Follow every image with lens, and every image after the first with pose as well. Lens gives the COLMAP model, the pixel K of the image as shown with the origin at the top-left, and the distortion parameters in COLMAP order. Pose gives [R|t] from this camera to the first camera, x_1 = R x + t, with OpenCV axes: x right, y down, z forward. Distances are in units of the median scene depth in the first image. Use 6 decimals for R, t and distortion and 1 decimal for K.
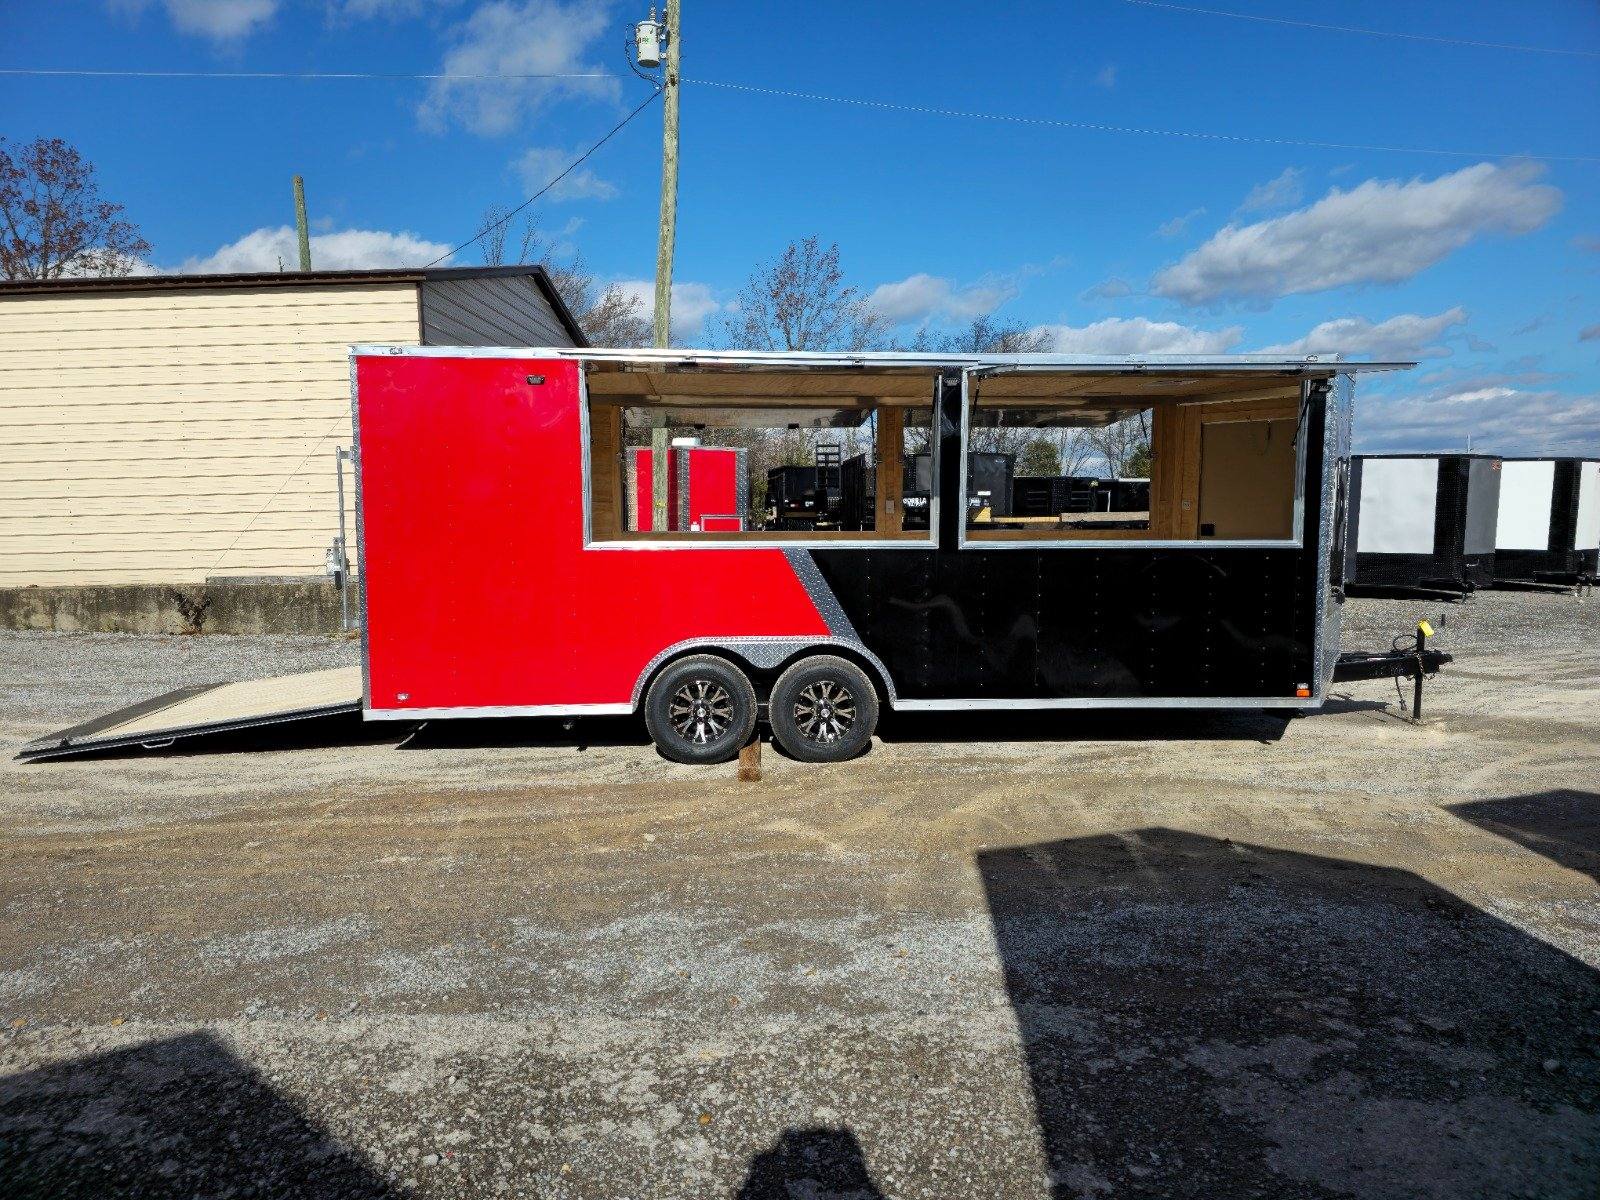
lens RADIAL K [[1034.3, 0, 792.5], [0, 1034.3, 595.0], [0, 0, 1]] dist [0.003977, -0.004792]
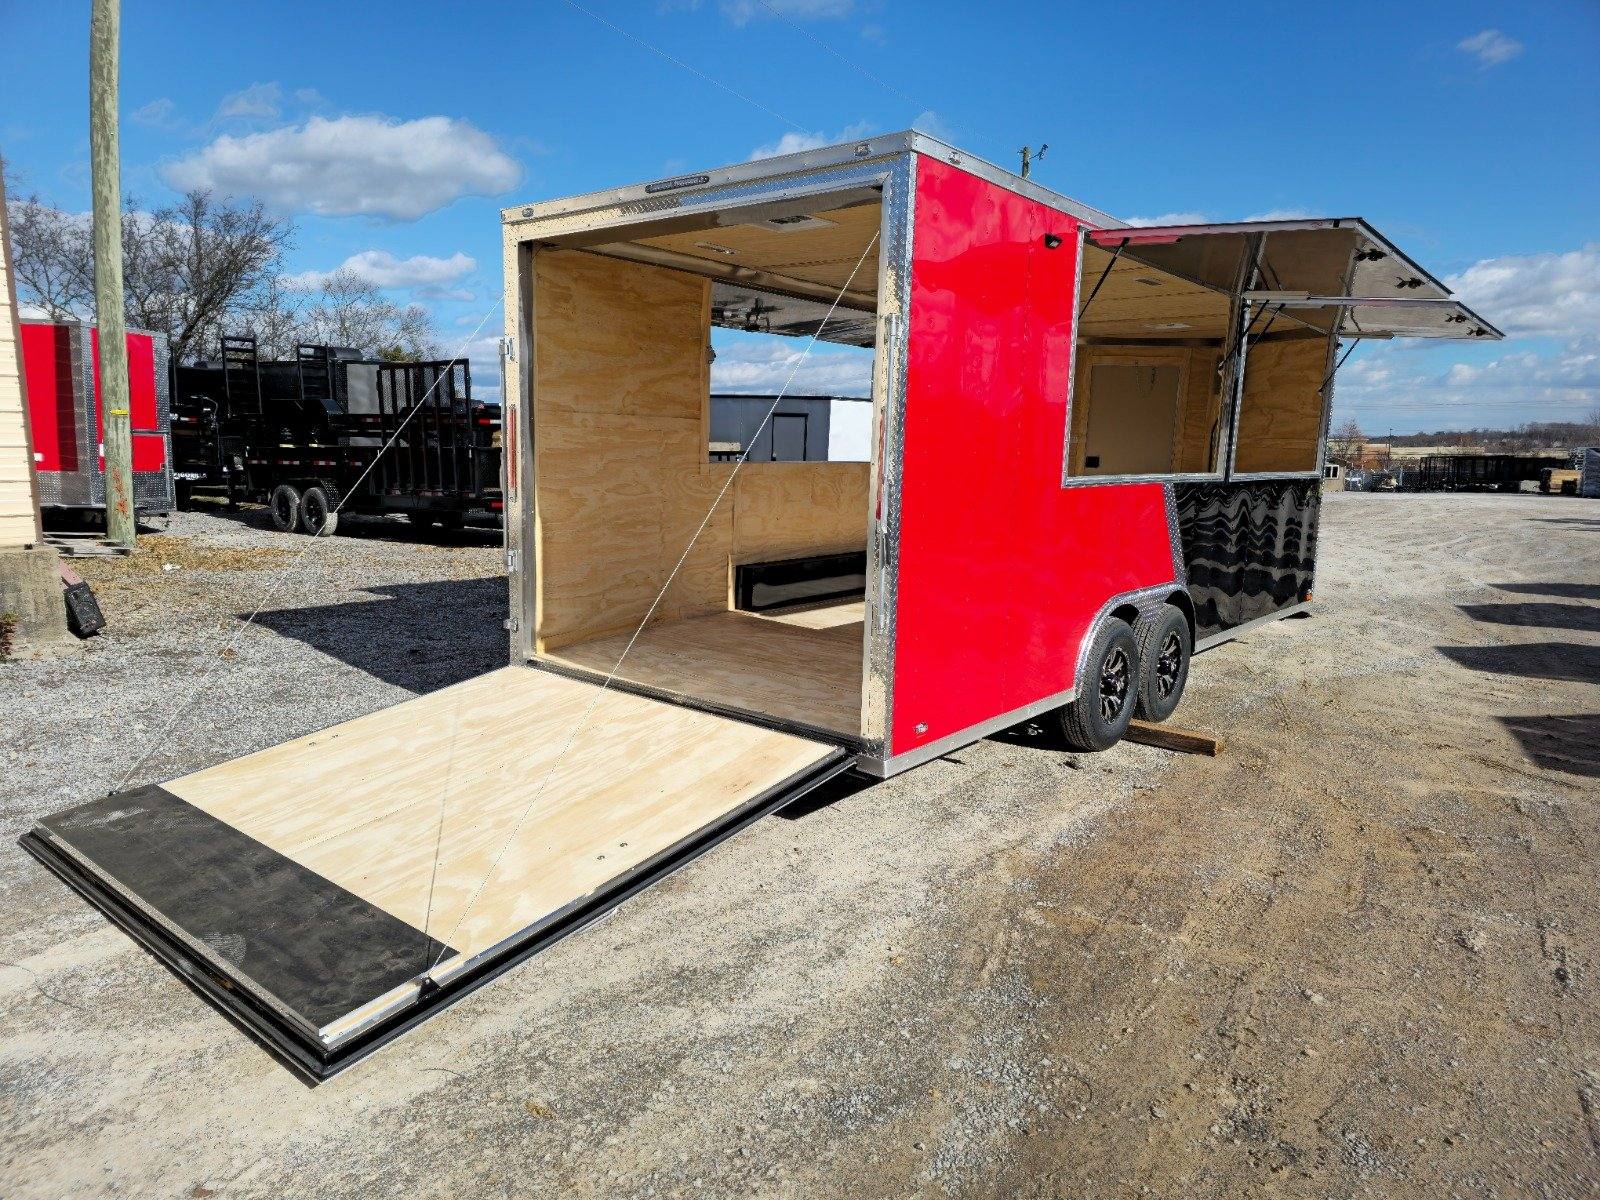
lens RADIAL K [[1052.4, 0, 778.5], [0, 1052.4, 603.1], [0, 0, 1]] dist [0.049768, -0.043978]
pose [[0.680163, -0.089587, 0.727566, -0.870651], [0.032915, 0.995236, 0.091775, -0.041982], [-0.732321, -0.038474, 0.679872, 0.600091]]
